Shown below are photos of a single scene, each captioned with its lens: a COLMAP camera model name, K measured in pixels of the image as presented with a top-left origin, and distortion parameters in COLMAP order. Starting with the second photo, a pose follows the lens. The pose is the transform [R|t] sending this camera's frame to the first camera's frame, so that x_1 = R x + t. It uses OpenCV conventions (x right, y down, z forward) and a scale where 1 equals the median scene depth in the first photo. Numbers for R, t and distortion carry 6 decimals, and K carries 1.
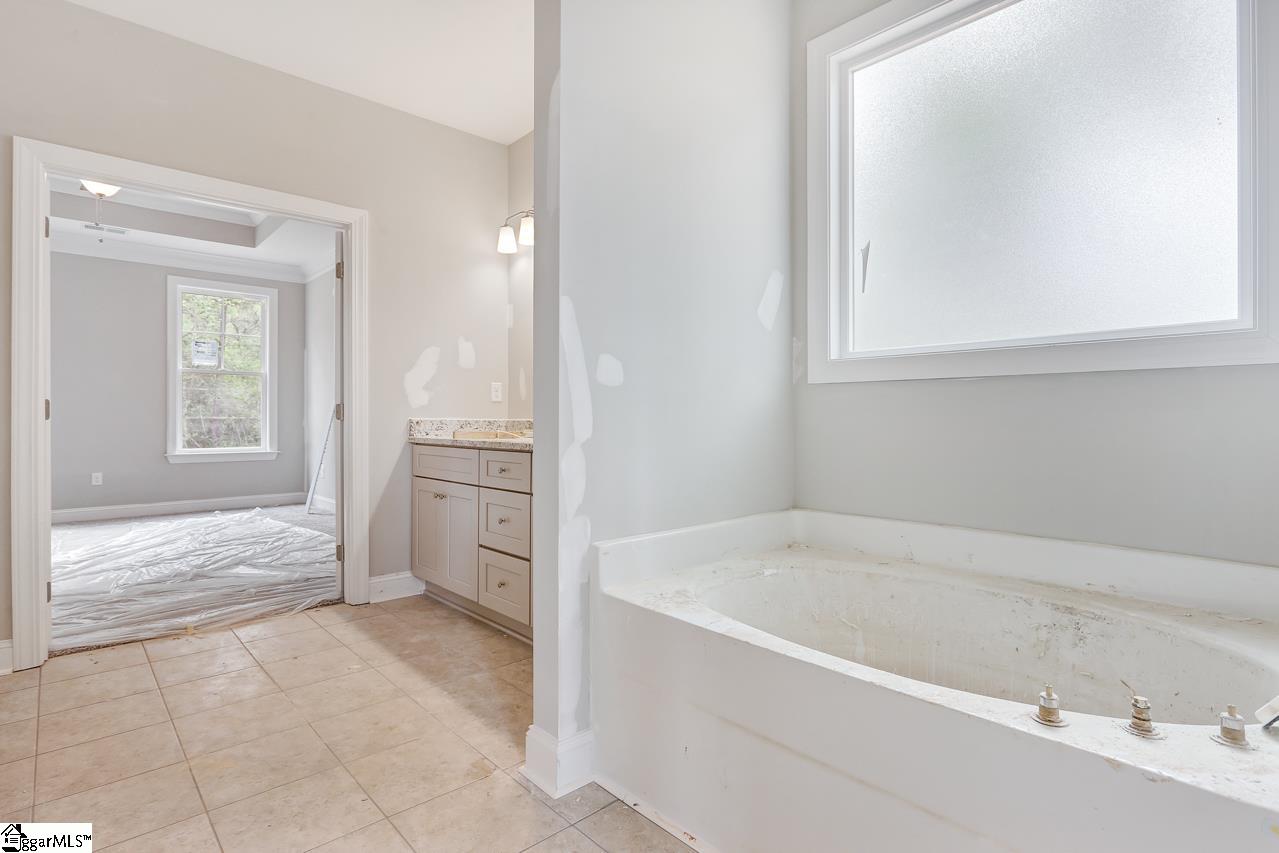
lens RADIAL K [[633.1, 0, 633.5], [0, 633.1, 420.8], [0, 0, 1]] dist [-0.002860, -0.000176]
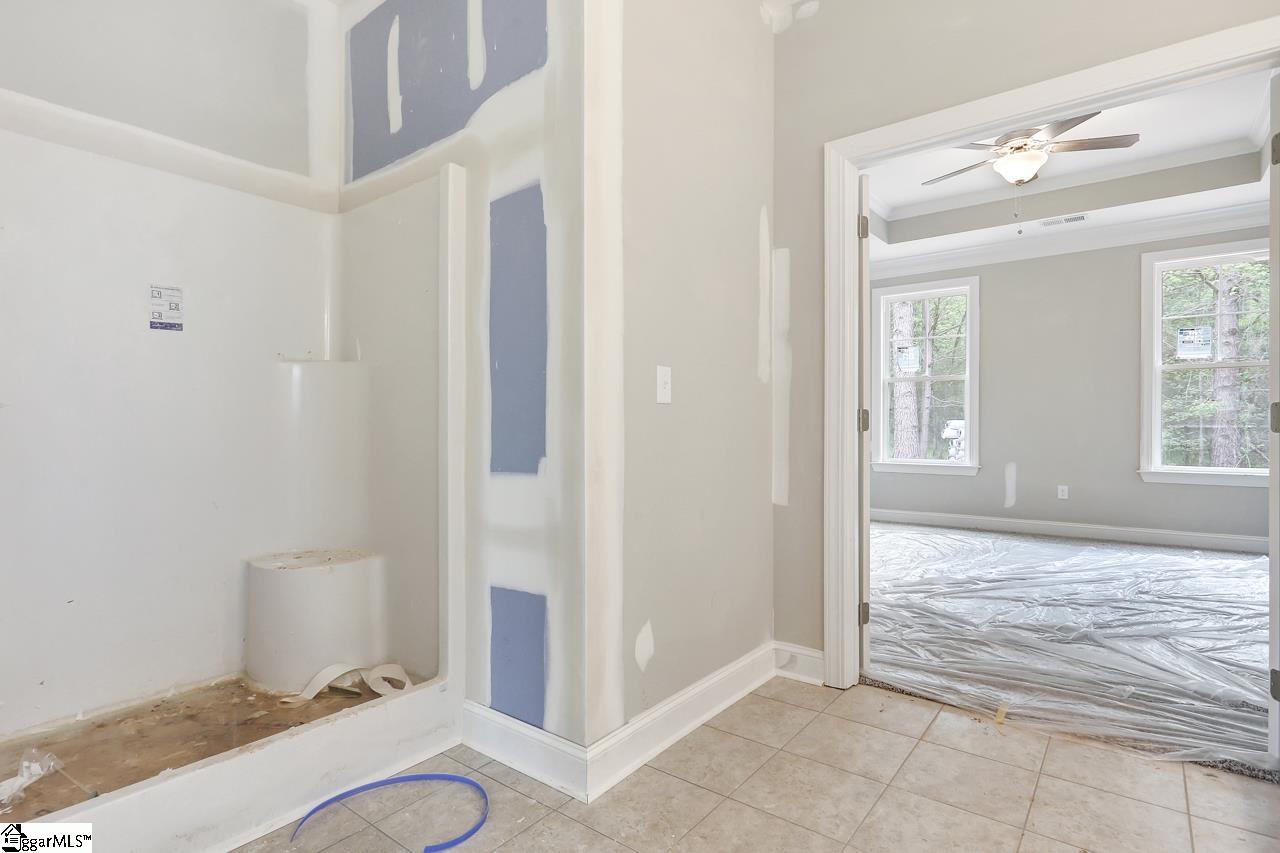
lens RADIAL K [[646.1, 0, 640.0], [0, 646.1, 426.5], [0, 0, 1]] dist [0.001848, -0.000091]
pose [[0.165751, -0.002691, -0.986164, -0.022602], [-0.000770, 0.999996, -0.002859, -0.003414], [0.986167, 0.001233, 0.165748, 0.410688]]
